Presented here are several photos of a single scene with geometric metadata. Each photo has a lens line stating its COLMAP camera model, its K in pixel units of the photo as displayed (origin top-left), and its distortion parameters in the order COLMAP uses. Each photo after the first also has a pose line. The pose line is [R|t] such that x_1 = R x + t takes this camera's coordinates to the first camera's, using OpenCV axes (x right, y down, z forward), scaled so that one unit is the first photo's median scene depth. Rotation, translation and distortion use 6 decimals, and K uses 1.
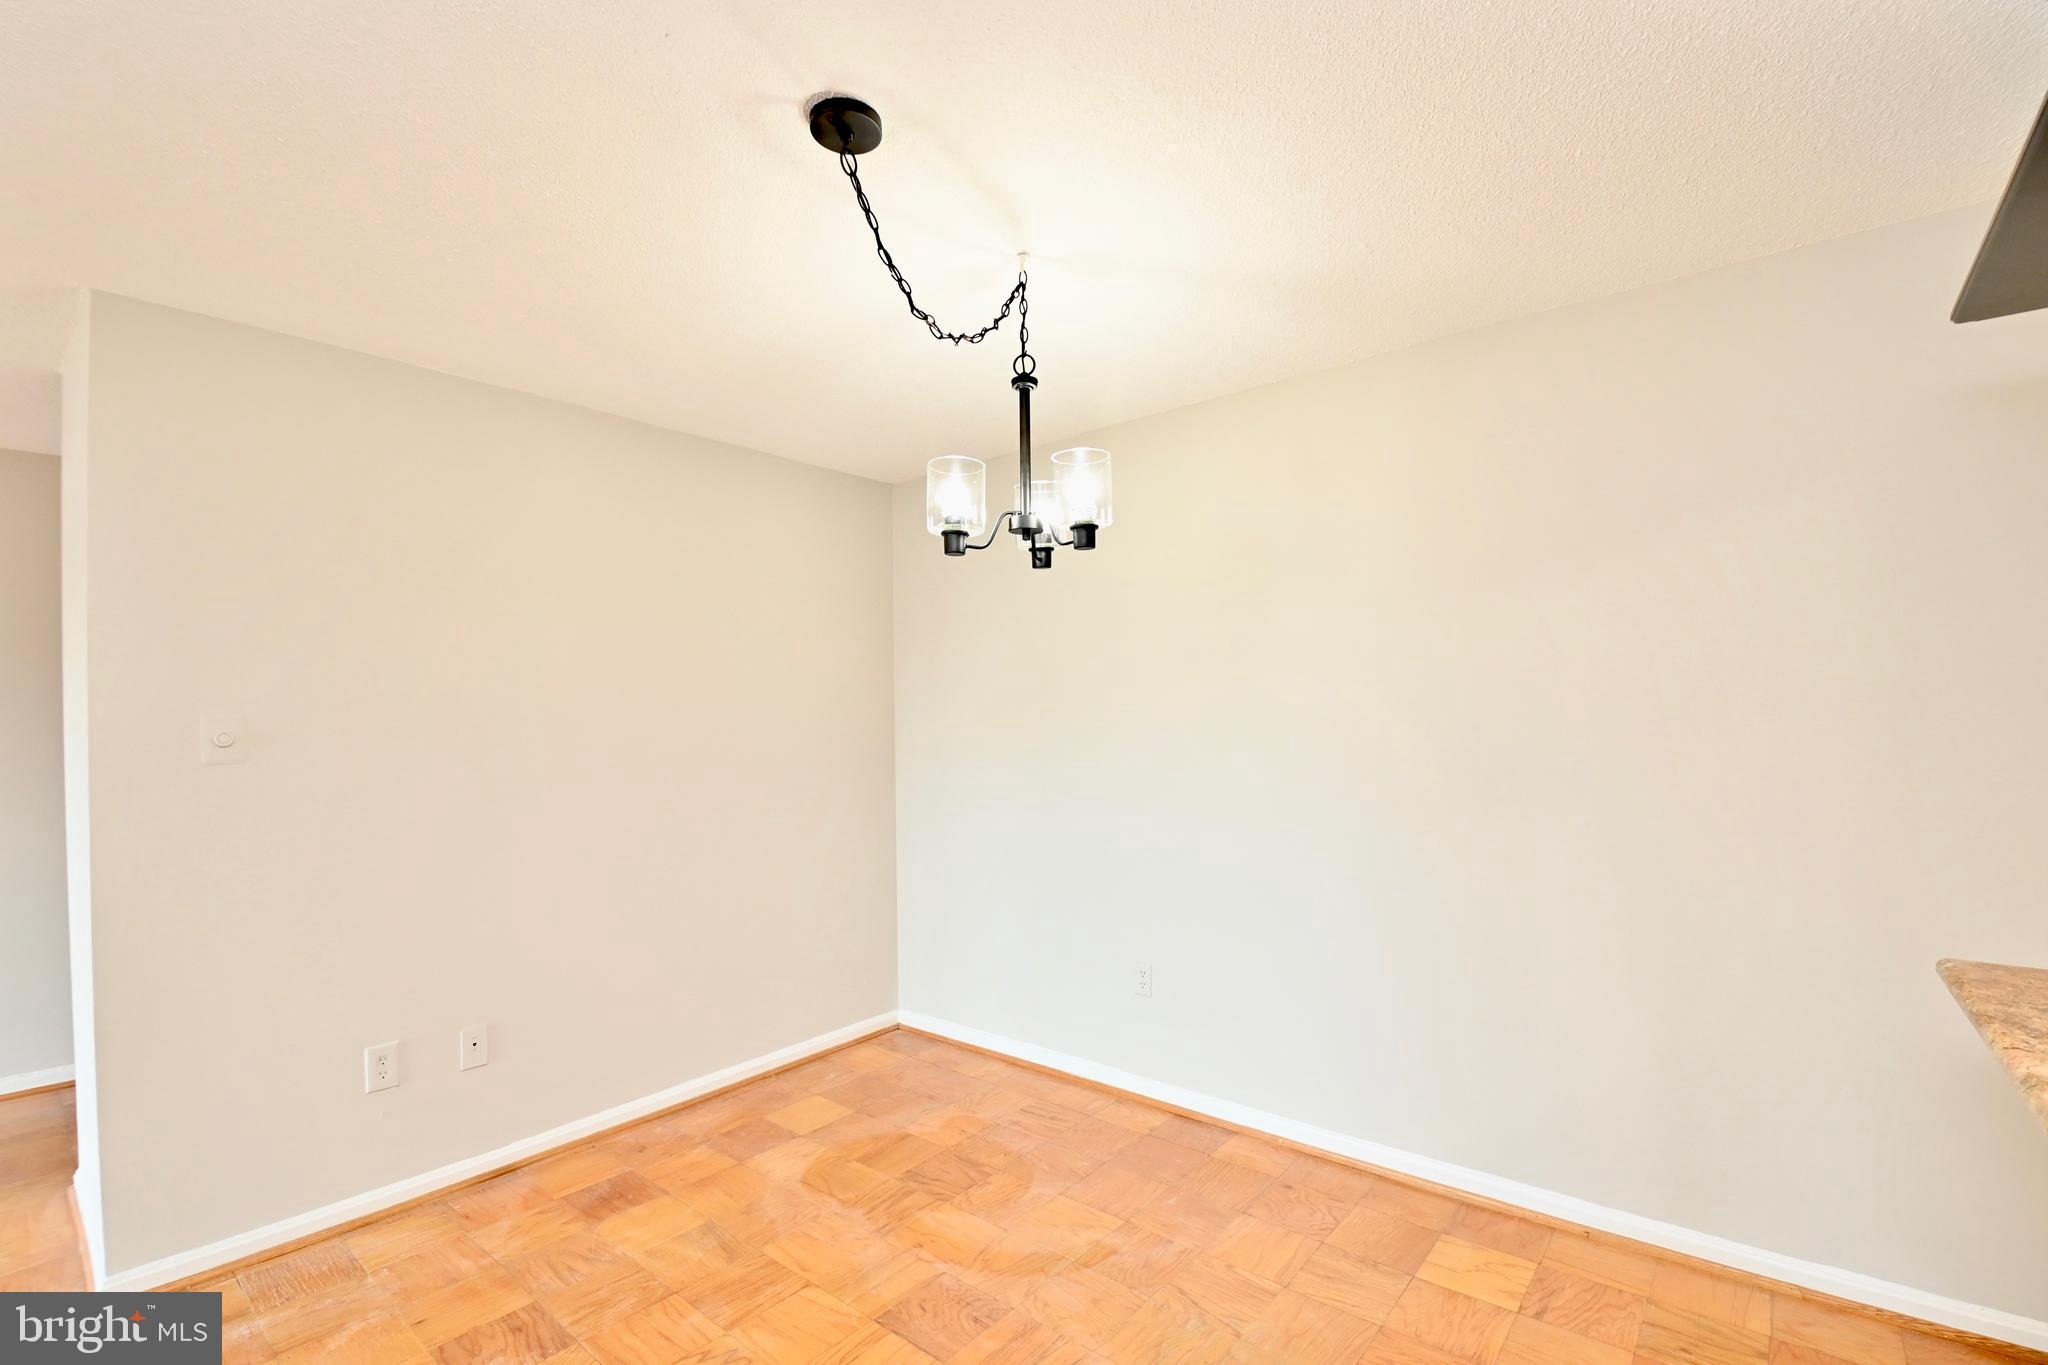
lens RADIAL K [[903.8, 0, 1075.9], [0, 903.8, 710.3], [0, 0, 1]] dist [0.006212, -0.016495]
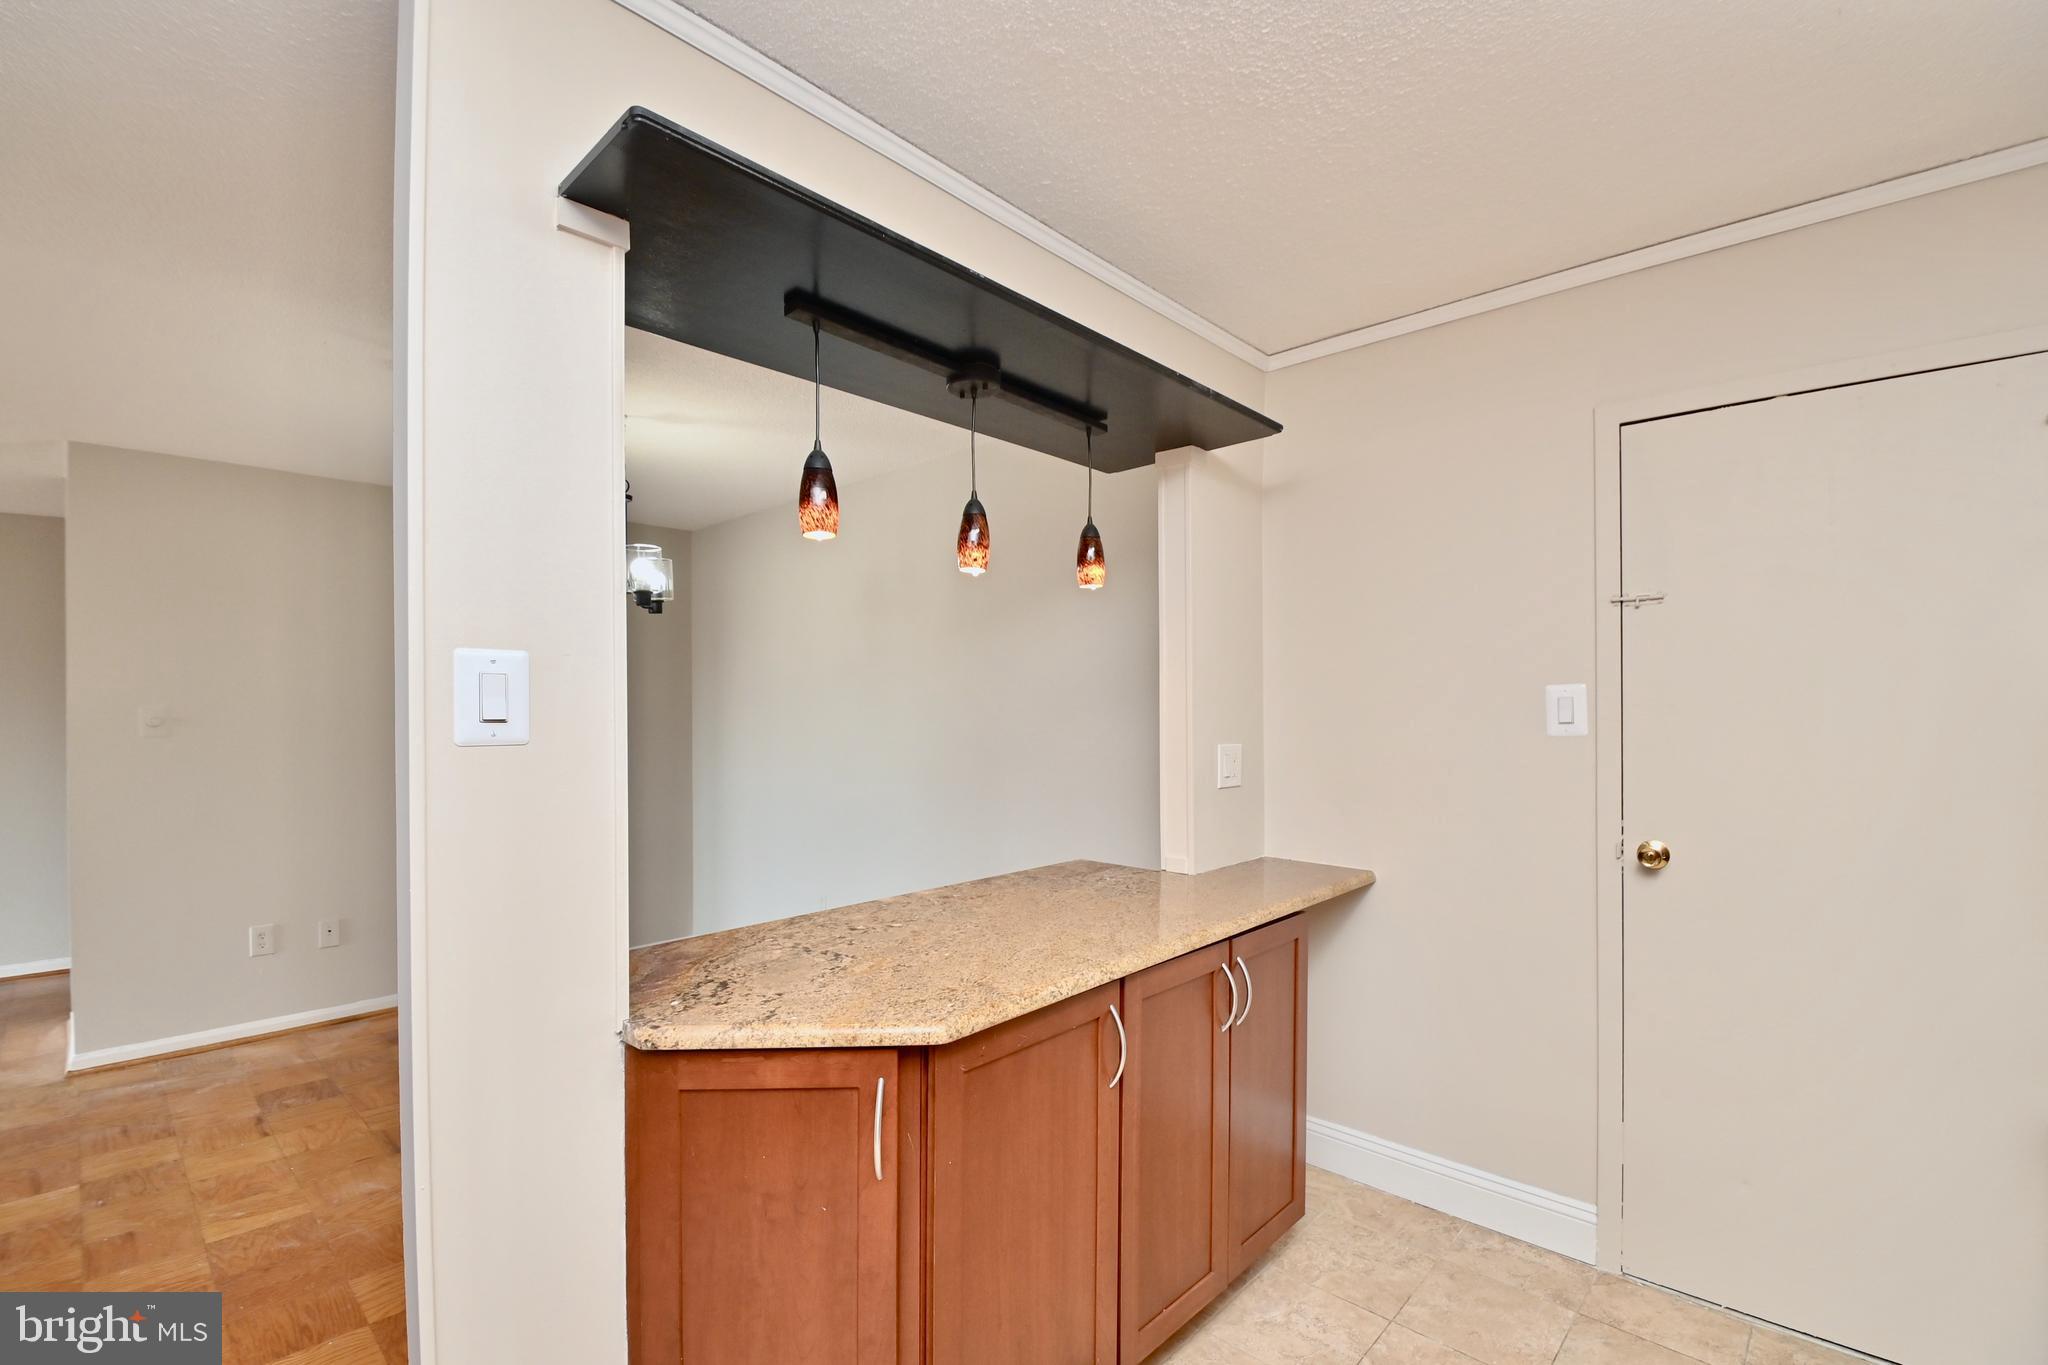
lens RADIAL K [[903.8, 0, 1101.2], [0, 903.8, 703.8], [0, 0, 1]] dist [0.006212, -0.016495]
pose [[0.999205, 0.006315, -0.039375, 0.750411], [-0.006142, 0.999971, 0.004514, -0.016799], [0.039403, -0.004268, 0.999214, -0.481445]]
